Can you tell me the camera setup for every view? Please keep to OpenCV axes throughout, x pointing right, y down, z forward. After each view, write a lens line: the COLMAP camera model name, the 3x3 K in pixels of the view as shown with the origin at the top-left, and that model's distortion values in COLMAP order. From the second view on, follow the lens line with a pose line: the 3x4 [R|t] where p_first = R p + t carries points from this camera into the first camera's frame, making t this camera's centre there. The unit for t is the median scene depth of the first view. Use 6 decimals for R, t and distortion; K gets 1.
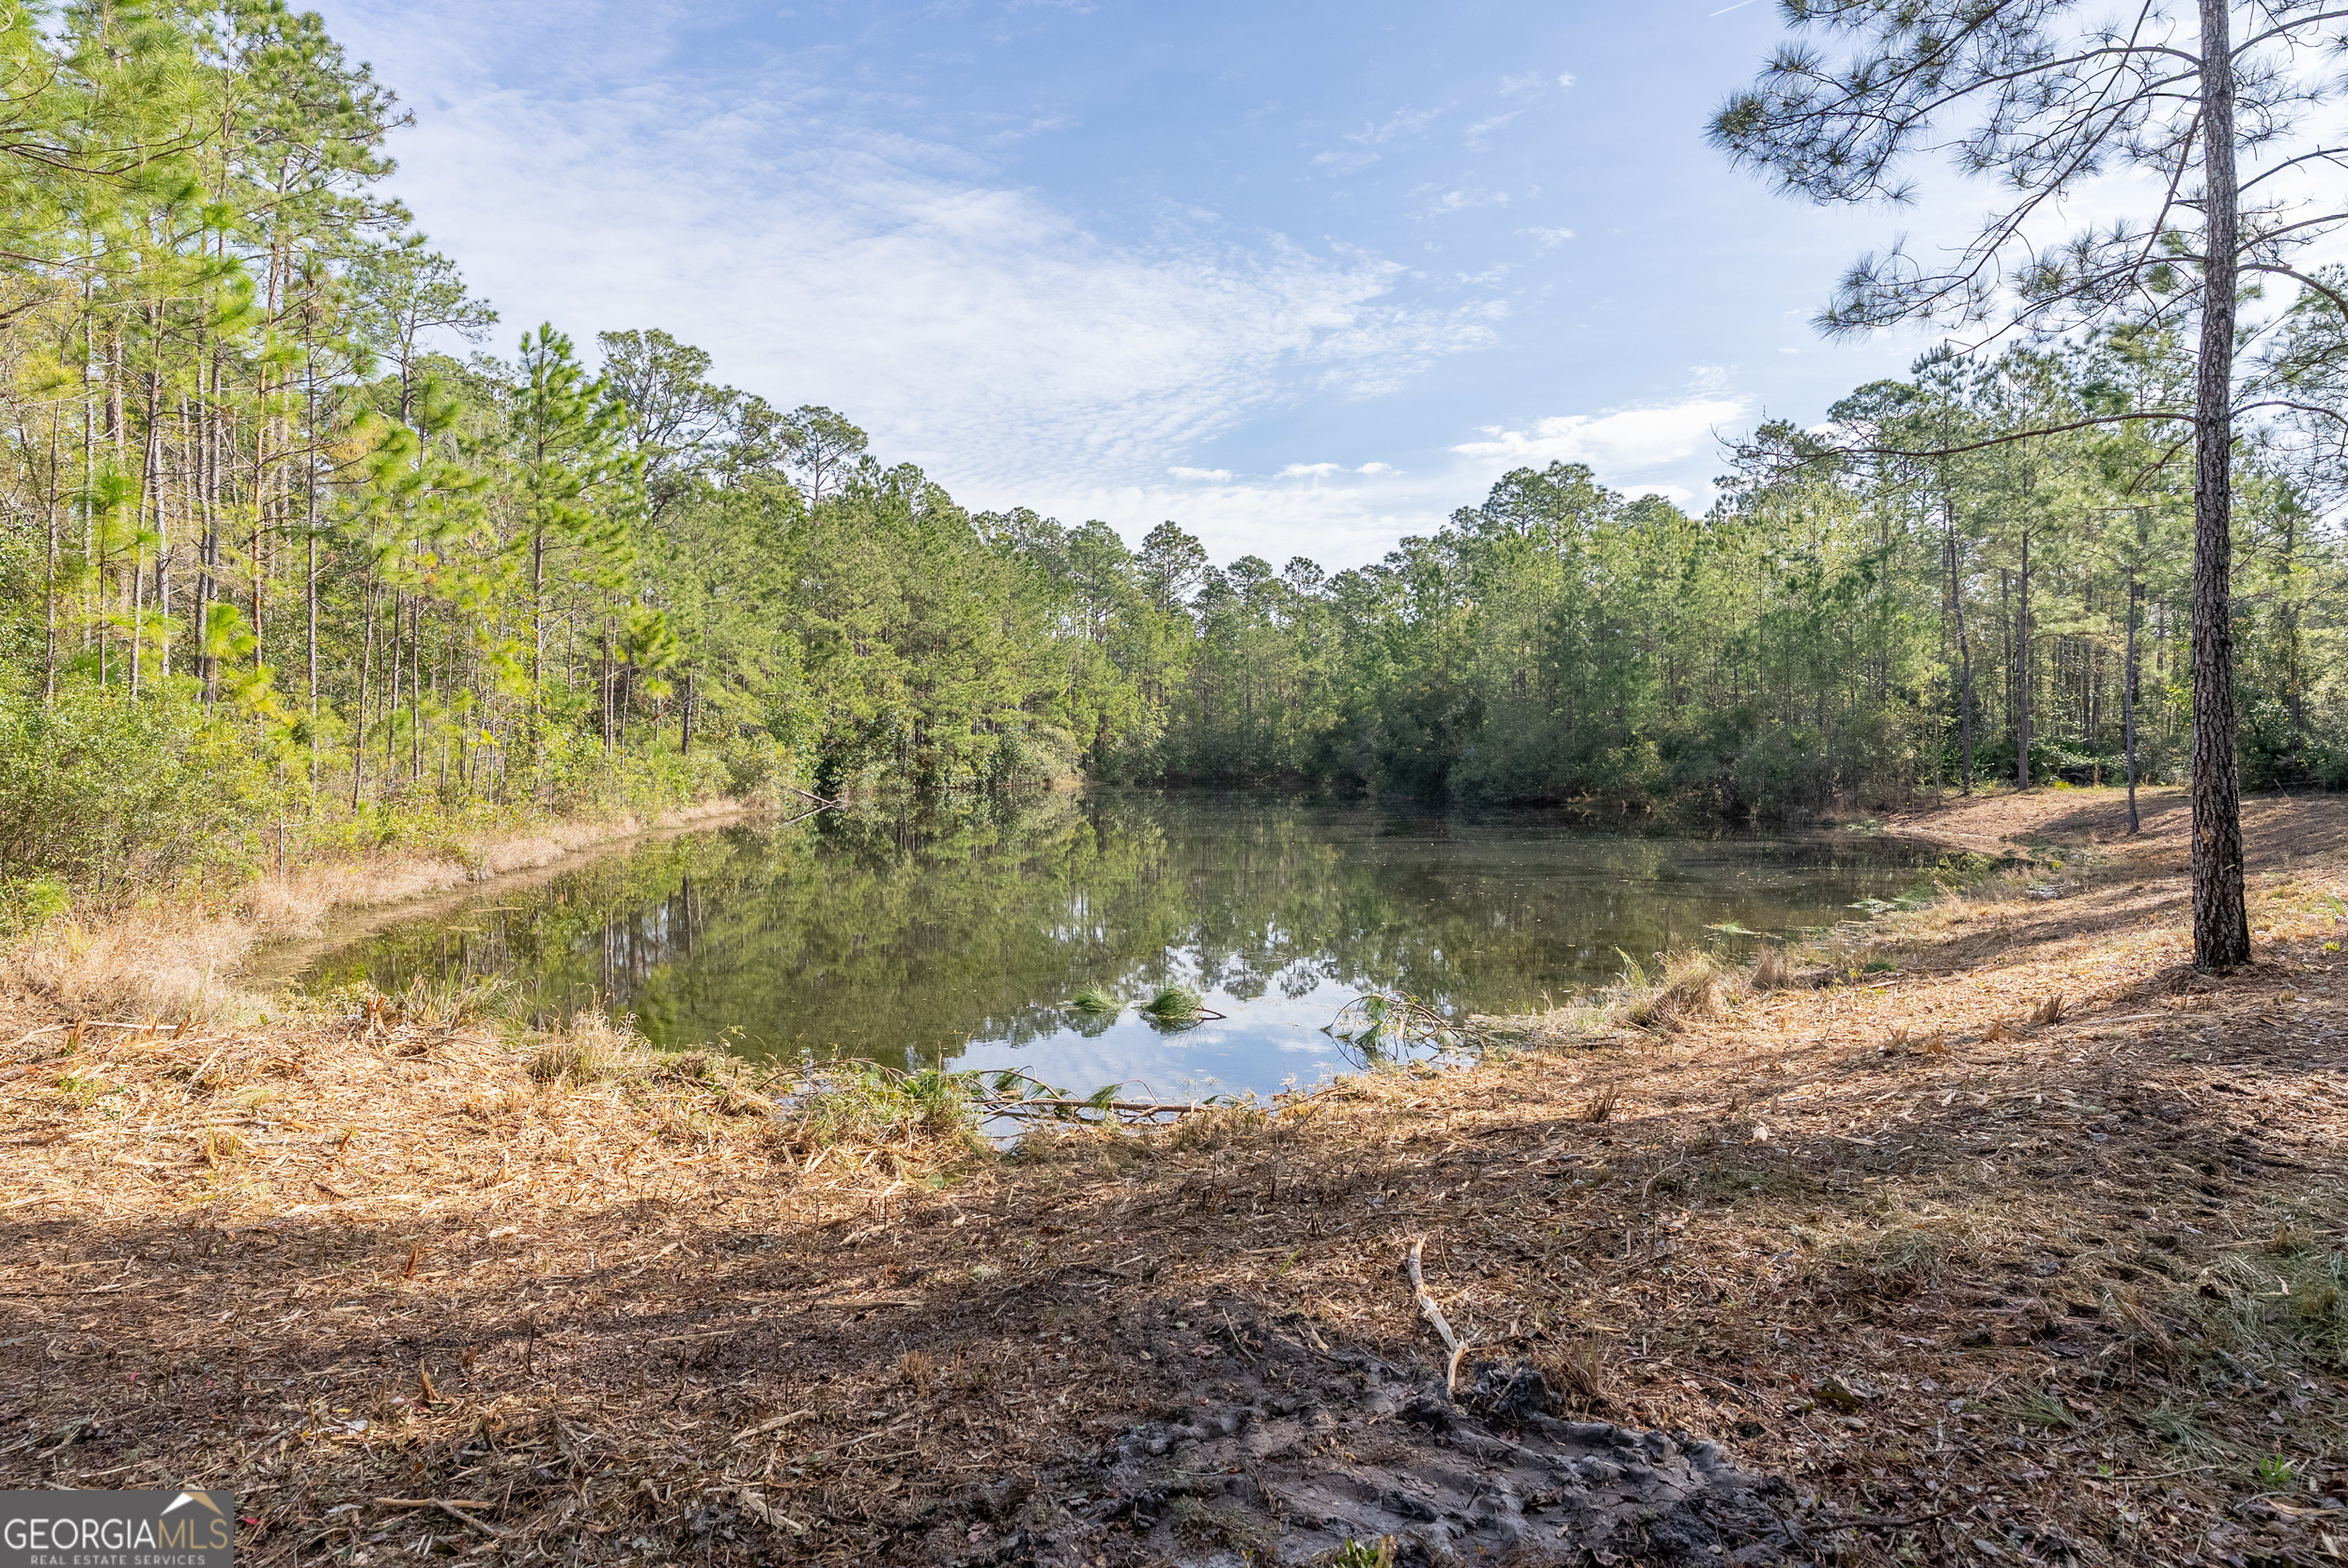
lens RADIAL K [[1369.6, 0, 1181.6], [0, 1369.6, 760.2], [0, 0, 1]] dist [-0.007517, 0.003750]
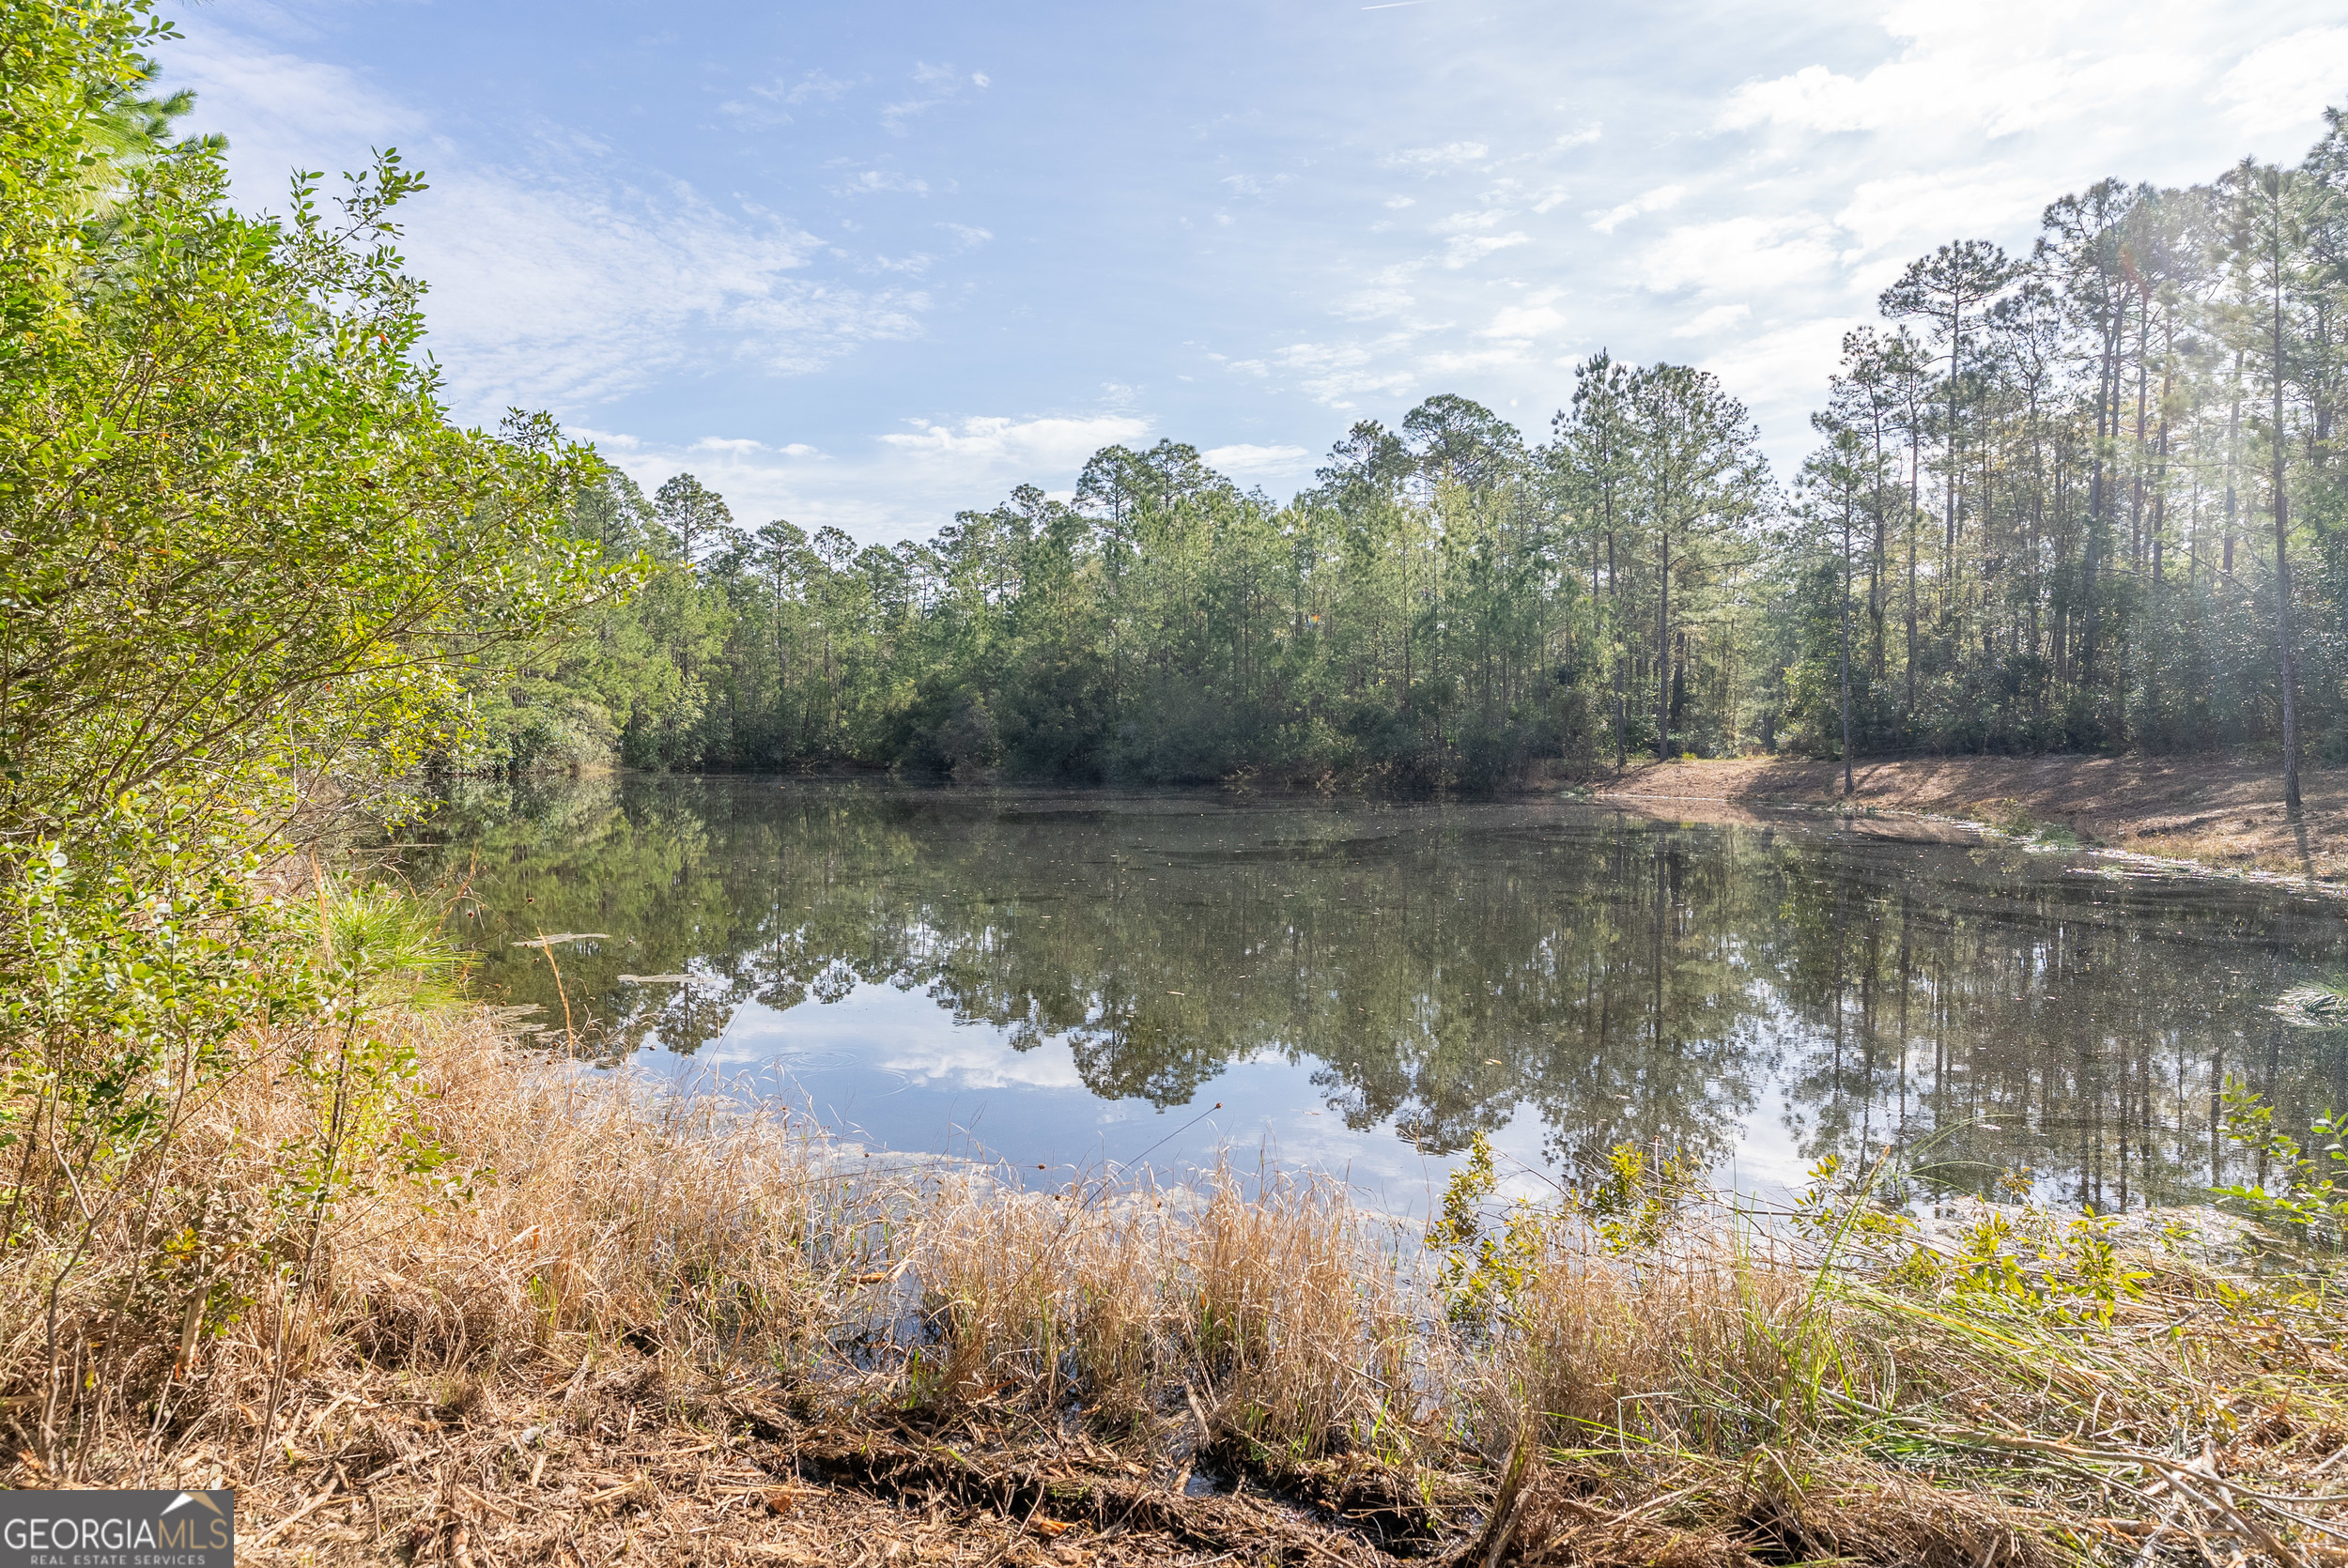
lens RADIAL K [[1369.6, 0, 1176.4], [0, 1369.6, 809.0], [0, 0, 1]] dist [-0.007517, 0.003750]
pose [[0.890974, -0.020393, 0.453596, -0.126876], [0.007140, 0.999497, 0.030911, 0.014817], [-0.453998, -0.024302, 0.890671, 0.068254]]
